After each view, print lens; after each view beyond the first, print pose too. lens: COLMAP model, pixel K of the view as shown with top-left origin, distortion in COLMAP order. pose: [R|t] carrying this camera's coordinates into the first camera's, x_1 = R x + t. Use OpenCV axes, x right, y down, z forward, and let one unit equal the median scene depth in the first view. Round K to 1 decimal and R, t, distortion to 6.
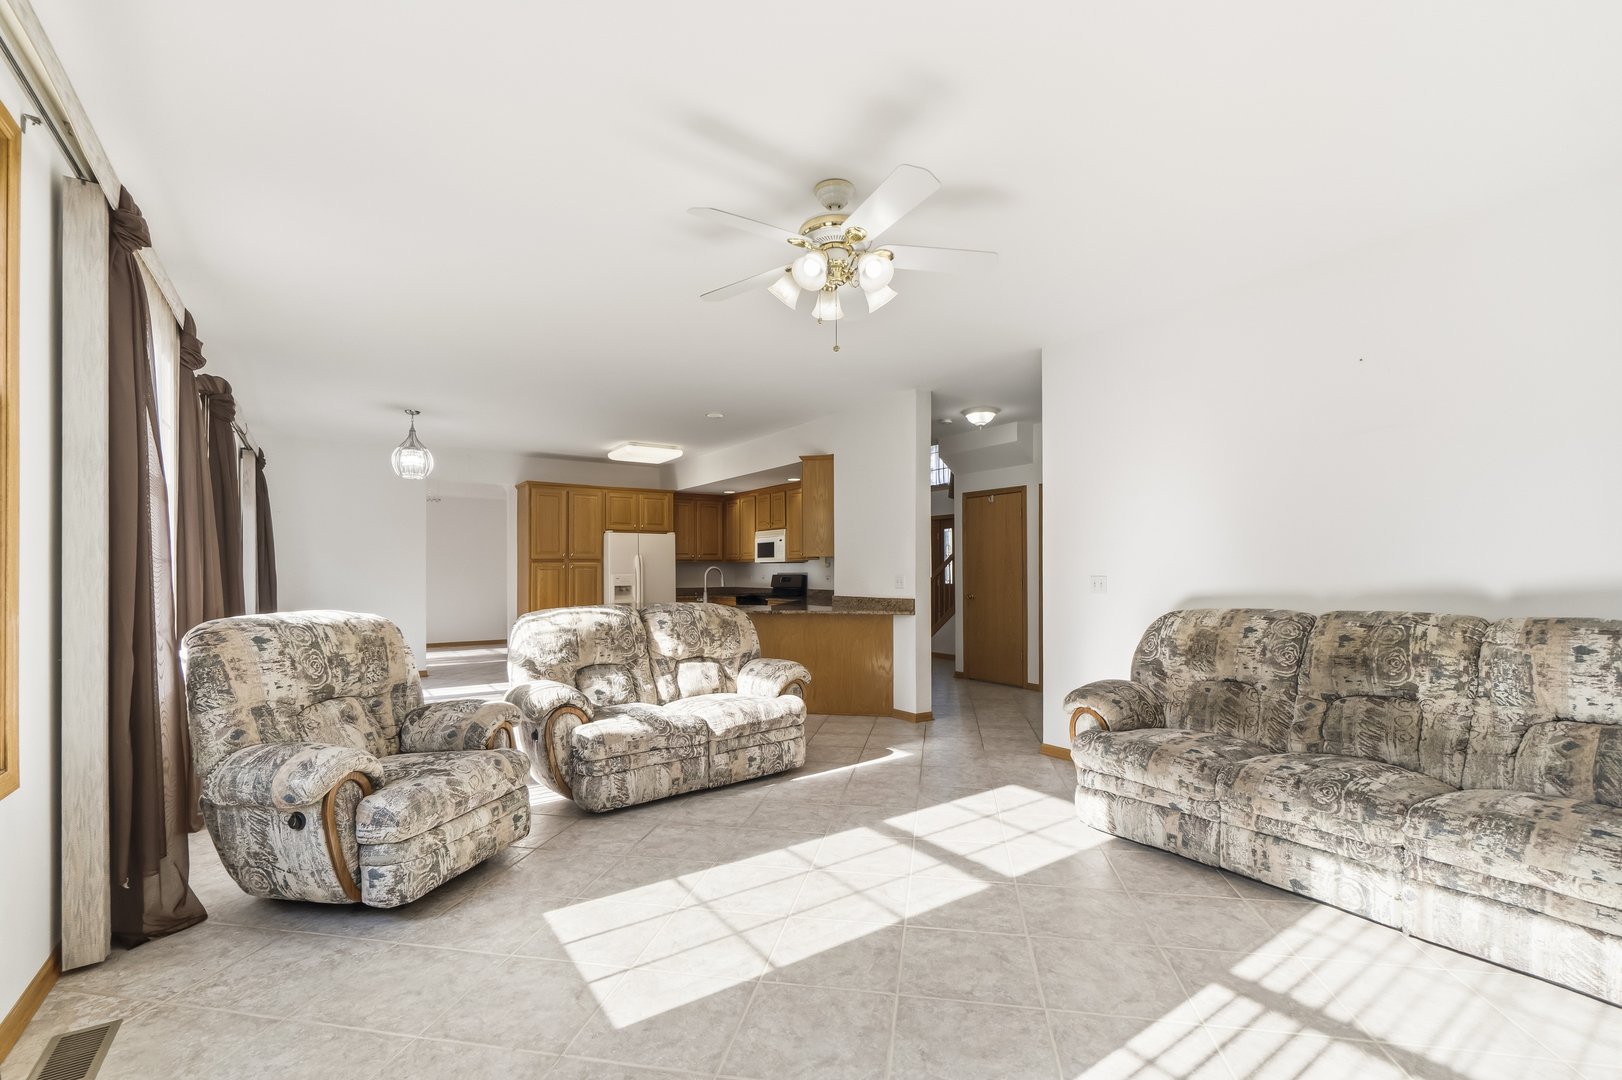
lens RADIAL K [[710.8, 0, 811.8], [0, 710.8, 565.8], [0, 0, 1]] dist [-0.001833, -0.000100]
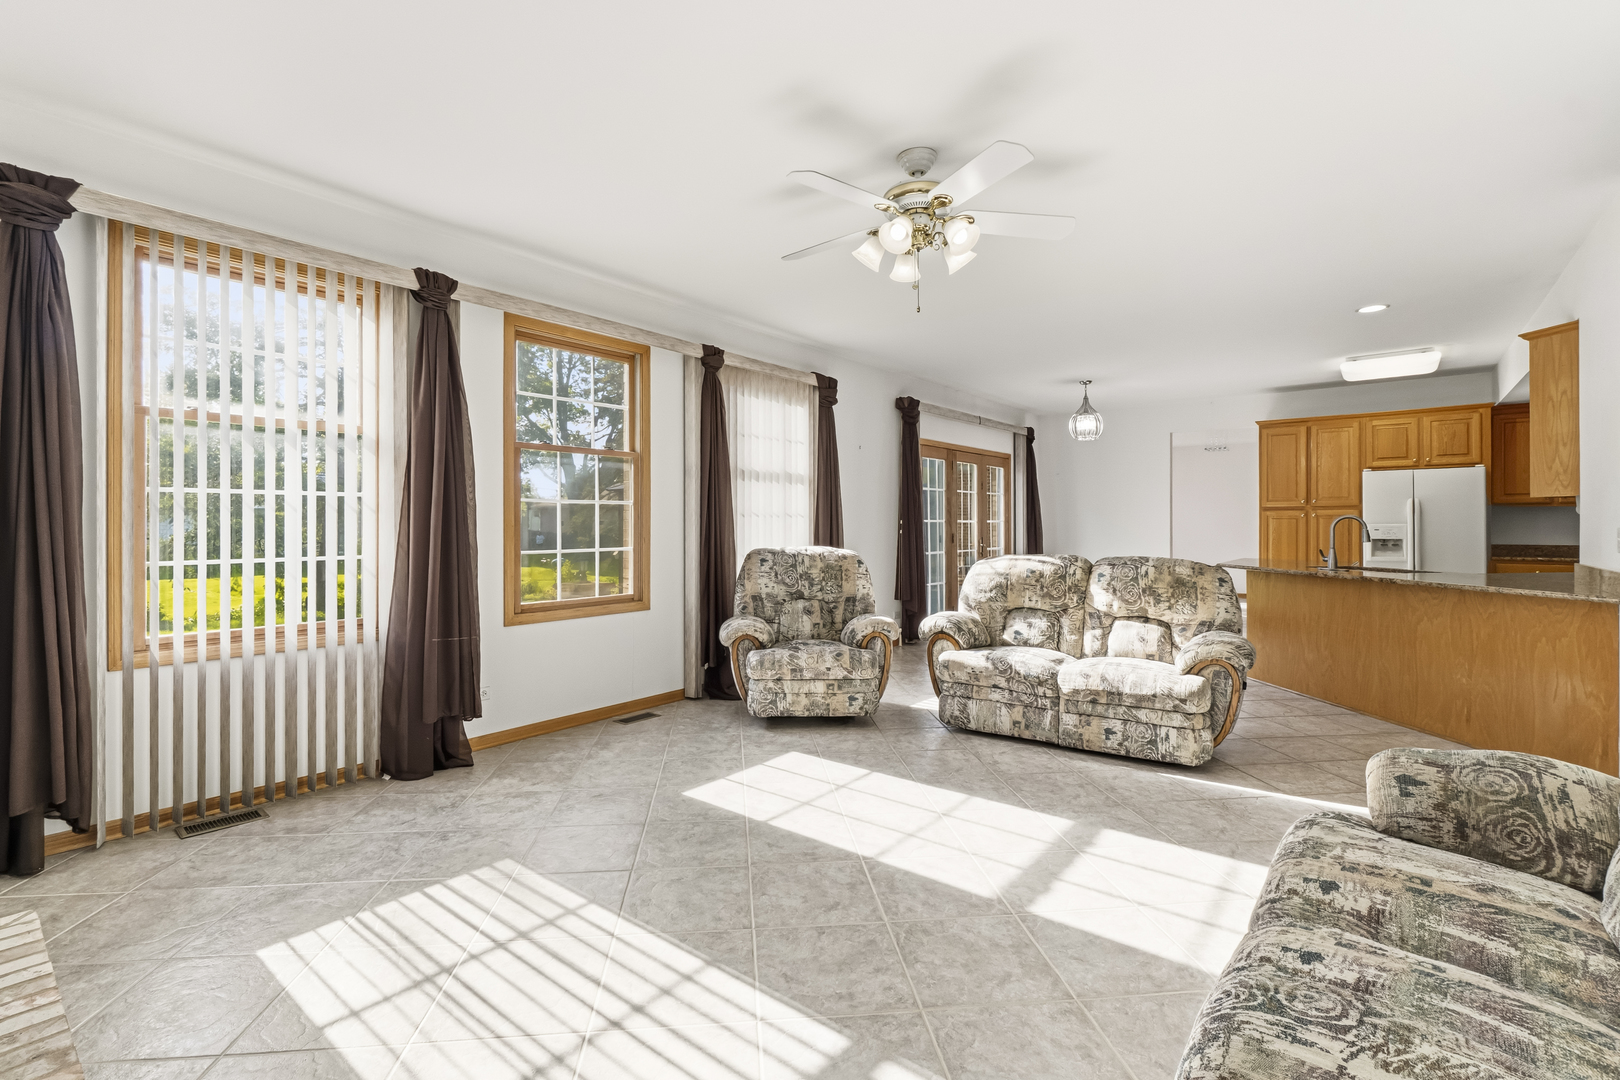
lens RADIAL K [[720.6, 0, 799.9], [0, 720.6, 521.5], [0, 0, 1]] dist [-0.000683, 0.000175]
pose [[0.278656, 0.000387, -0.960391, 0.717832], [0.009633, 0.999948, 0.003198, -0.000618], [0.960343, -0.010143, 0.278638, 0.391647]]
